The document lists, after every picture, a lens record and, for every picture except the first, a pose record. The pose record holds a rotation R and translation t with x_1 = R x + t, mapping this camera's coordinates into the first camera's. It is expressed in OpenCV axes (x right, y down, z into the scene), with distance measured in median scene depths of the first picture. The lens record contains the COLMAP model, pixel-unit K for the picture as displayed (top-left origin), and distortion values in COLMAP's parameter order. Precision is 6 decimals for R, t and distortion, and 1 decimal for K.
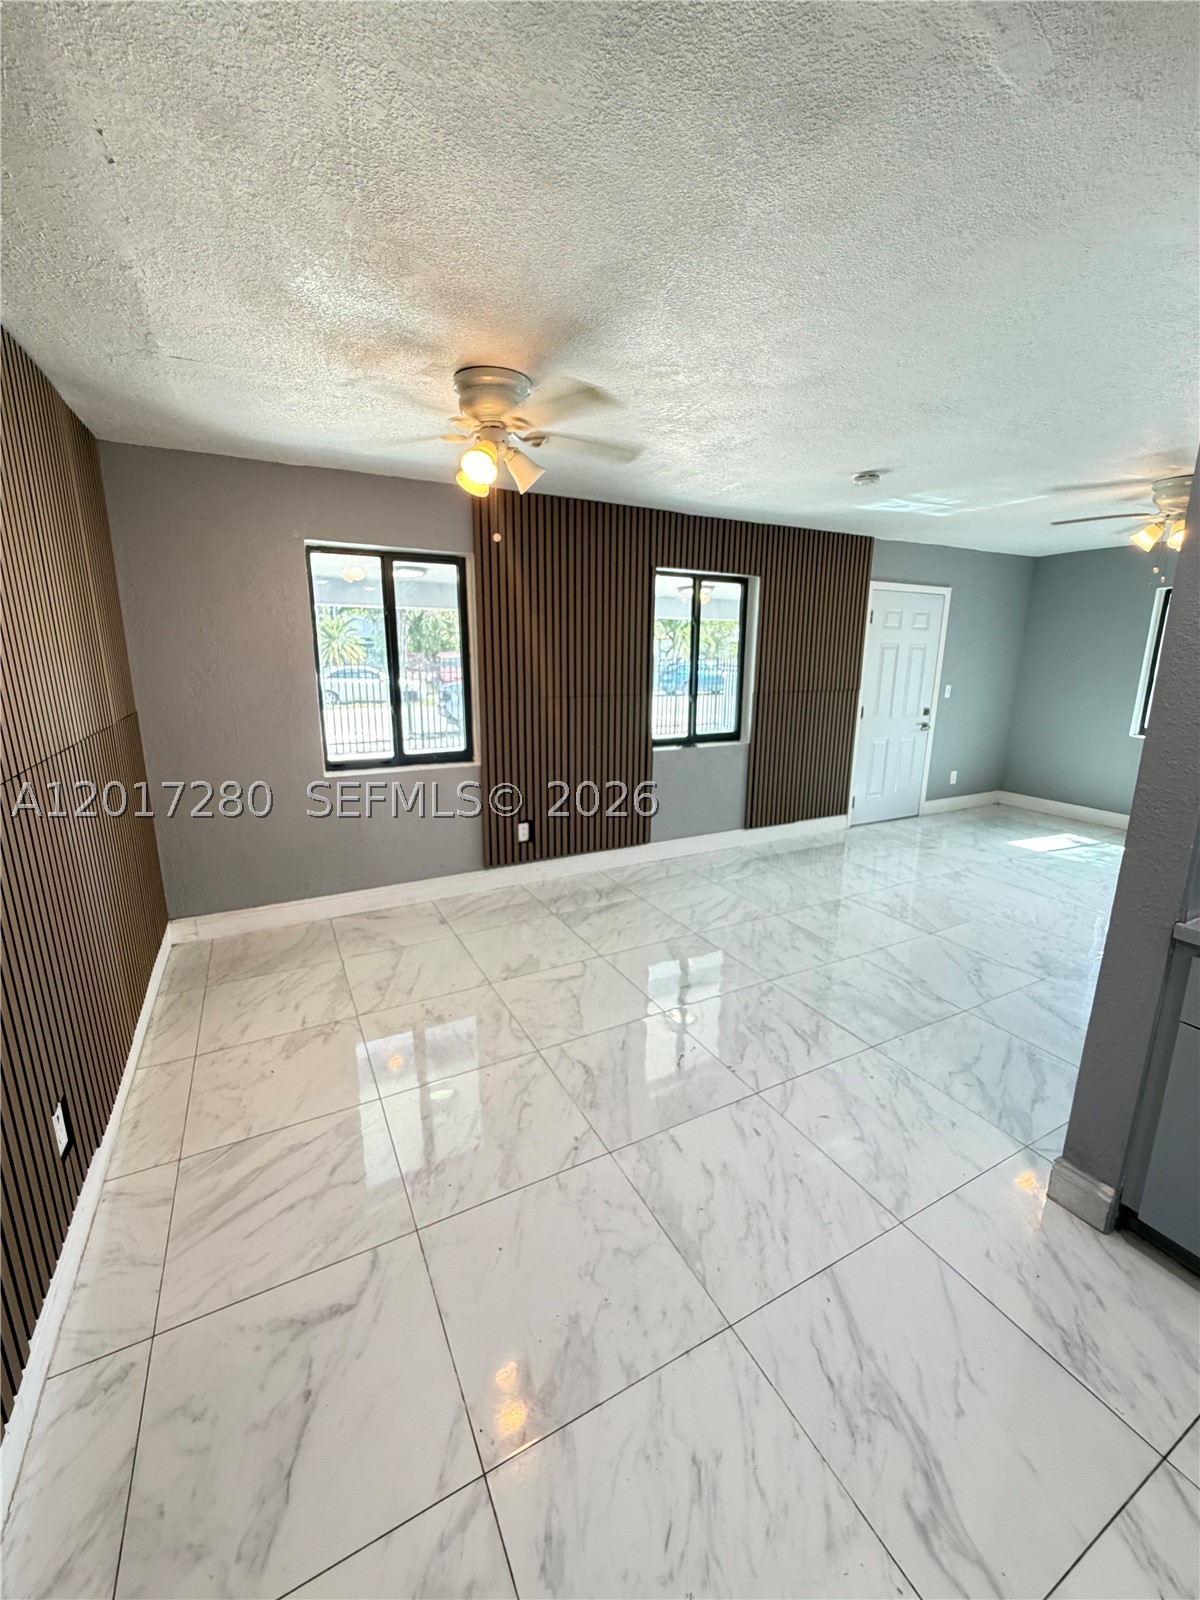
lens RADIAL K [[639.7, 0, 596.4], [0, 639.7, 803.6], [0, 0, 1]] dist [-0.007235, -0.000327]
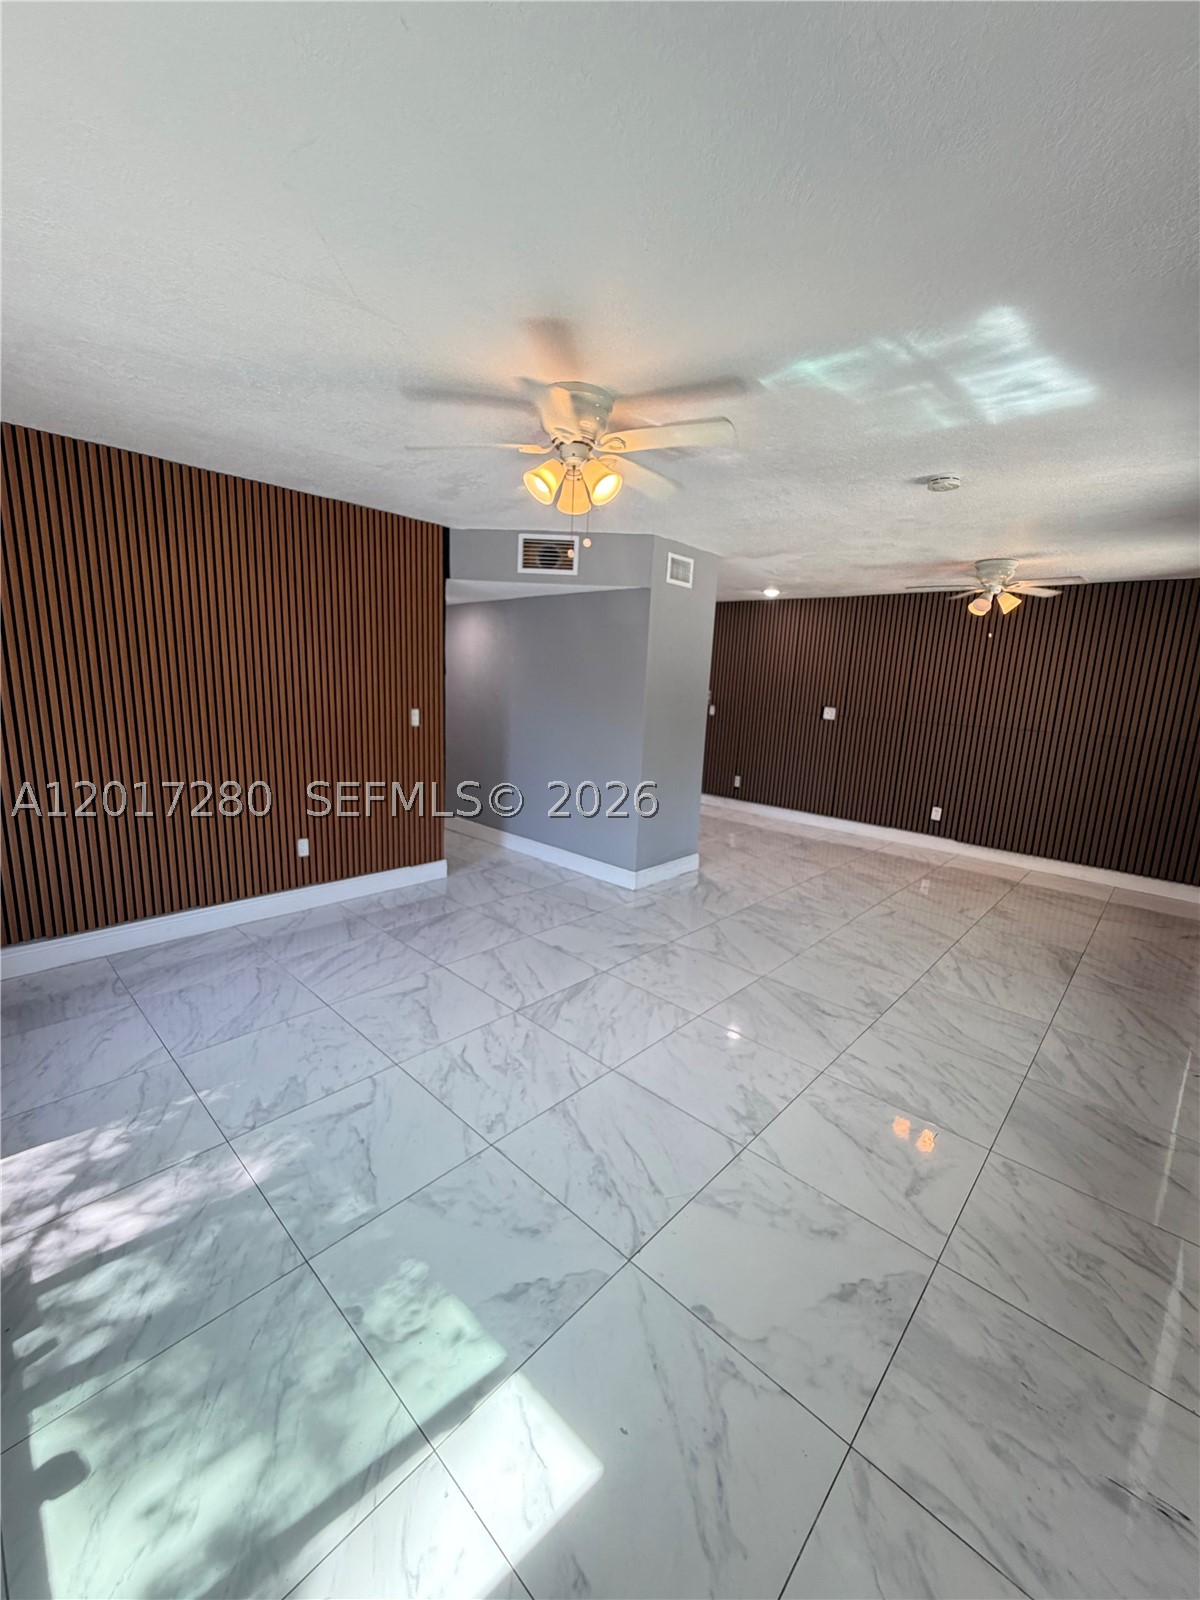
lens RADIAL K [[639.7, 0, 593.0], [0, 639.7, 794.1], [0, 0, 1]] dist [-0.007235, -0.000327]
pose [[-0.944482, 0.015828, -0.328182, 1.064555], [-0.121548, 0.911146, 0.393749, -0.383489], [0.305254, 0.411779, -0.858637, 1.621172]]
